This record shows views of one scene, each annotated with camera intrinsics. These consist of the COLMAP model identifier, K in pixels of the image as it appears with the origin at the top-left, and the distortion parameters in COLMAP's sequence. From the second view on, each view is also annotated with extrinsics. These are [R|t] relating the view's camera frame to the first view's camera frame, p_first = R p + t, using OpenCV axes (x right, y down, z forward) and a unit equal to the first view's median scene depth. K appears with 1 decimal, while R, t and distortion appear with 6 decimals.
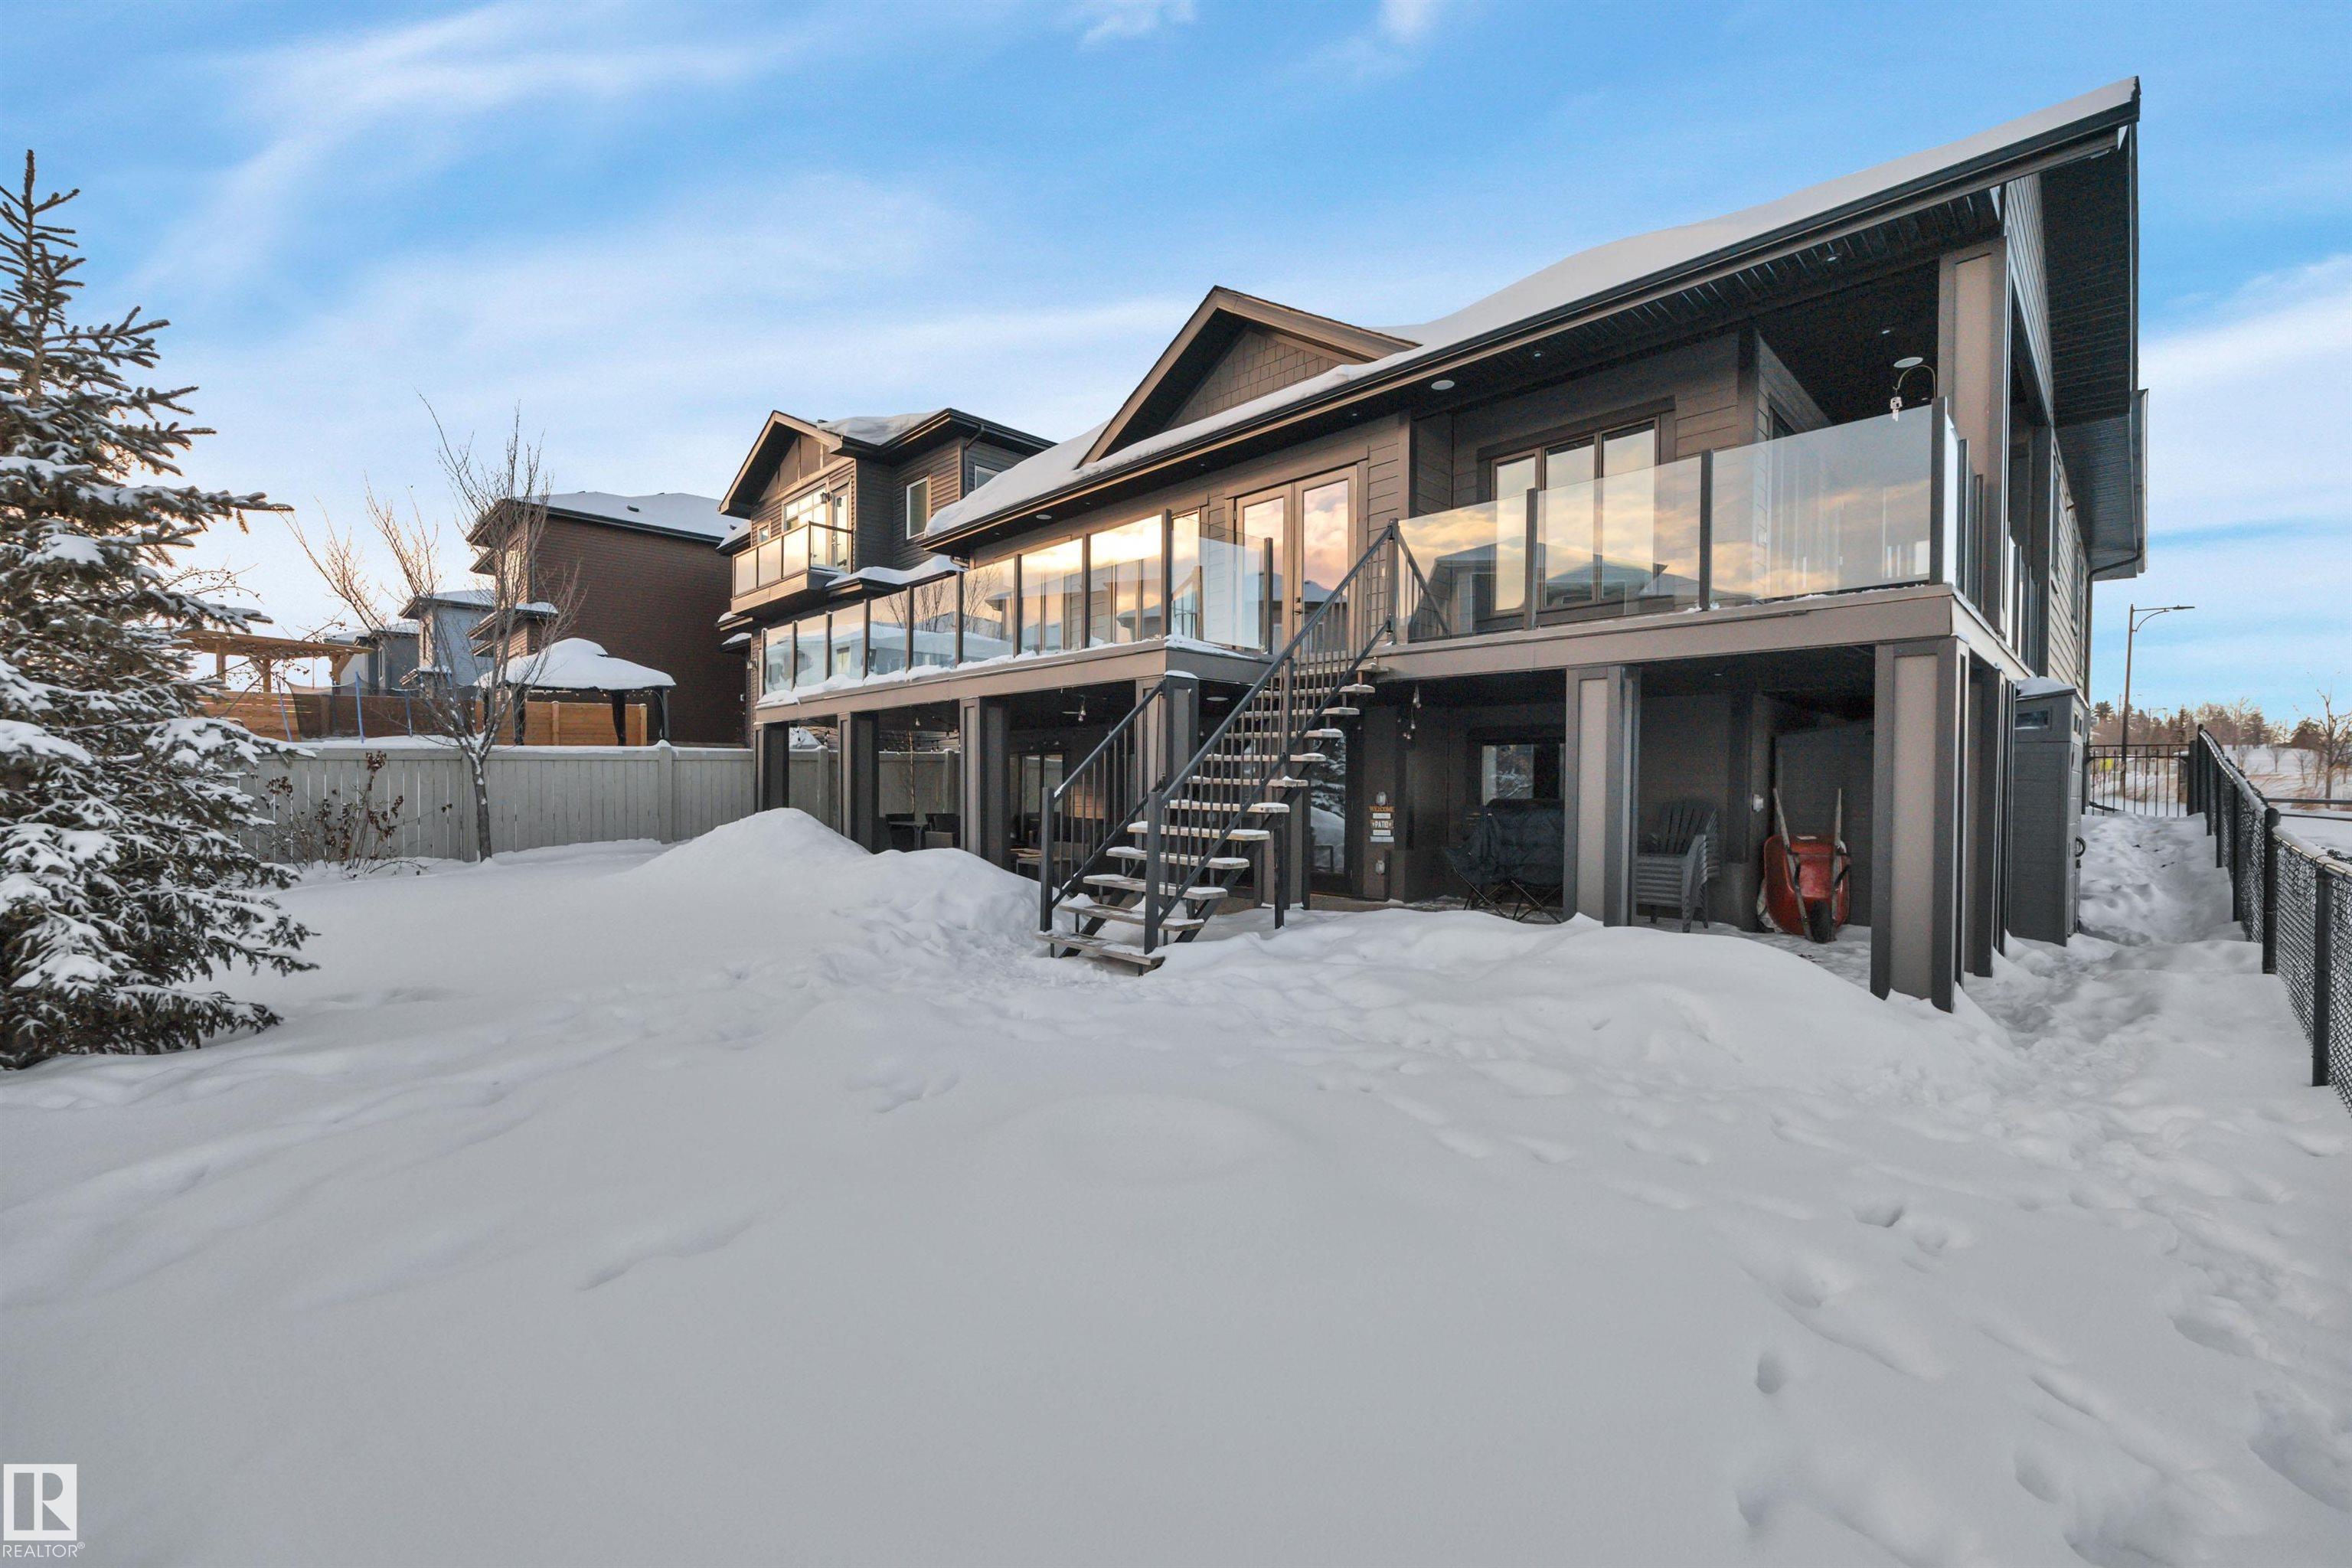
lens RADIAL K [[925.5, 0, 1209.2], [0, 925.5, 787.8], [0, 0, 1]] dist [0.000814, -0.000188]
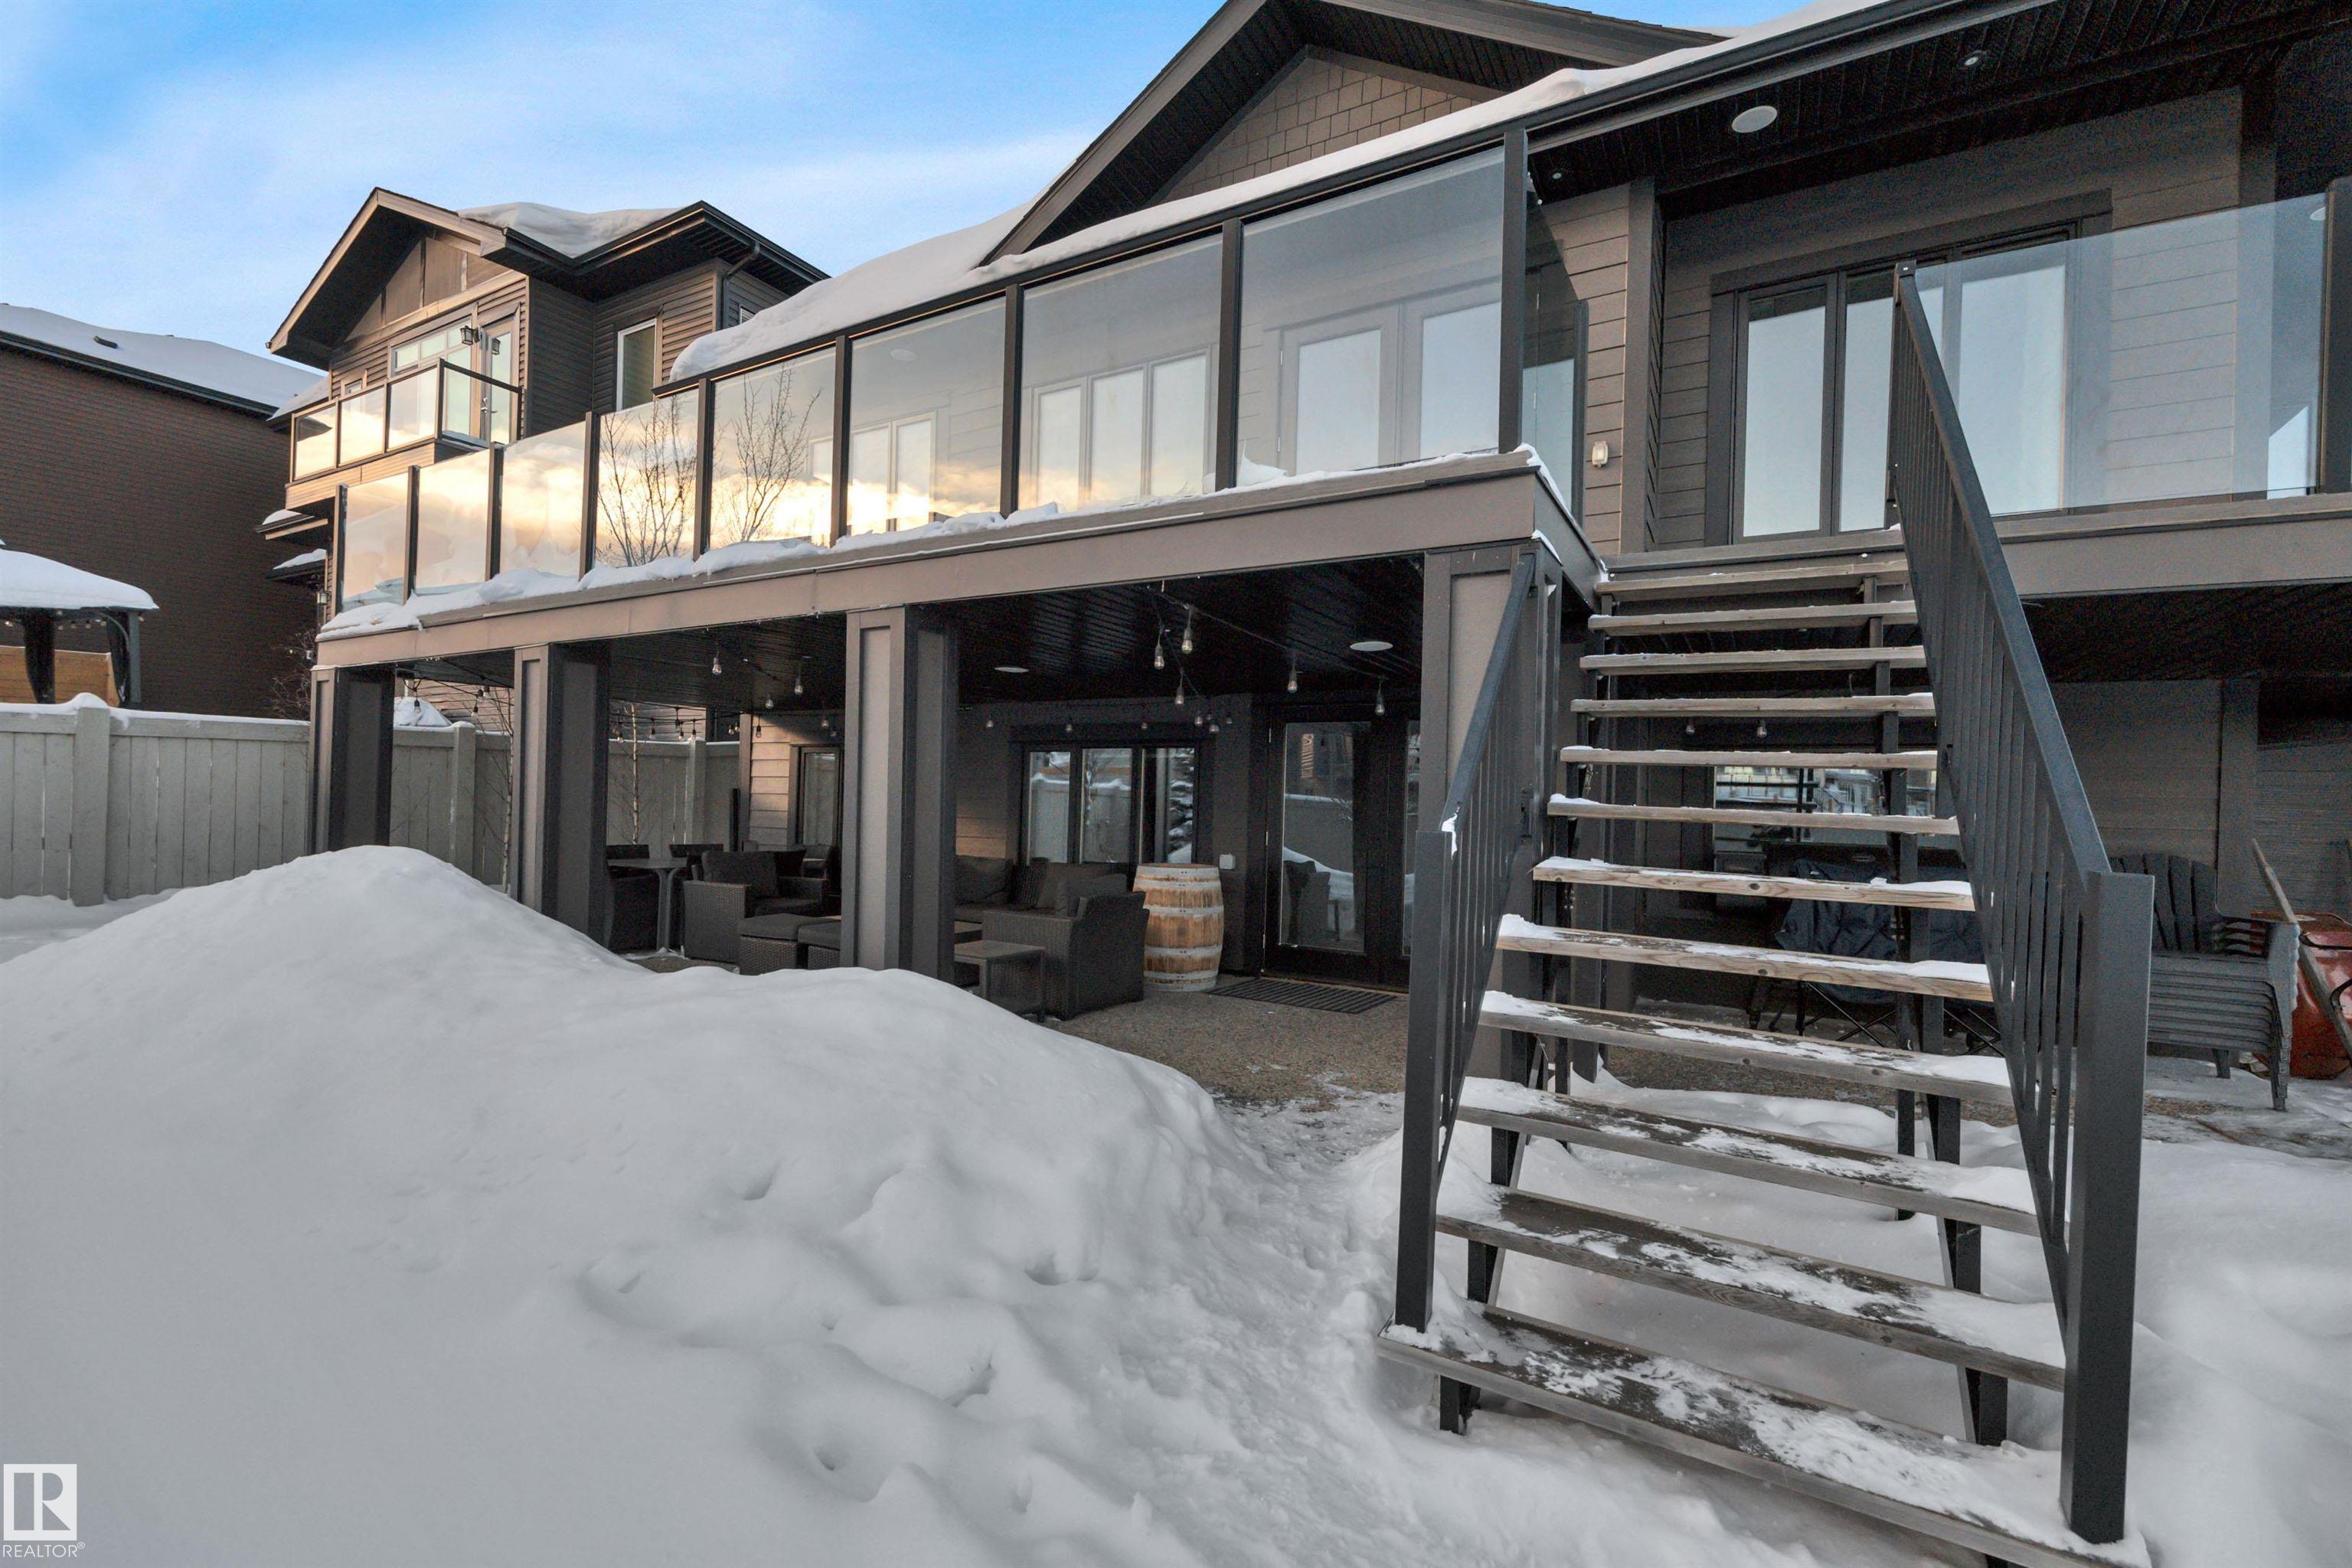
lens RADIAL K [[925.5, 0, 1162.5], [0, 925.5, 798.7], [0, 0, 1]] dist [0.000814, -0.000188]
pose [[0.964276, 0.017082, 0.264348, -0.164024], [-0.016472, 0.999854, -0.004525, -0.003693], [-0.264387, 0.000009, 0.964417, 0.360519]]
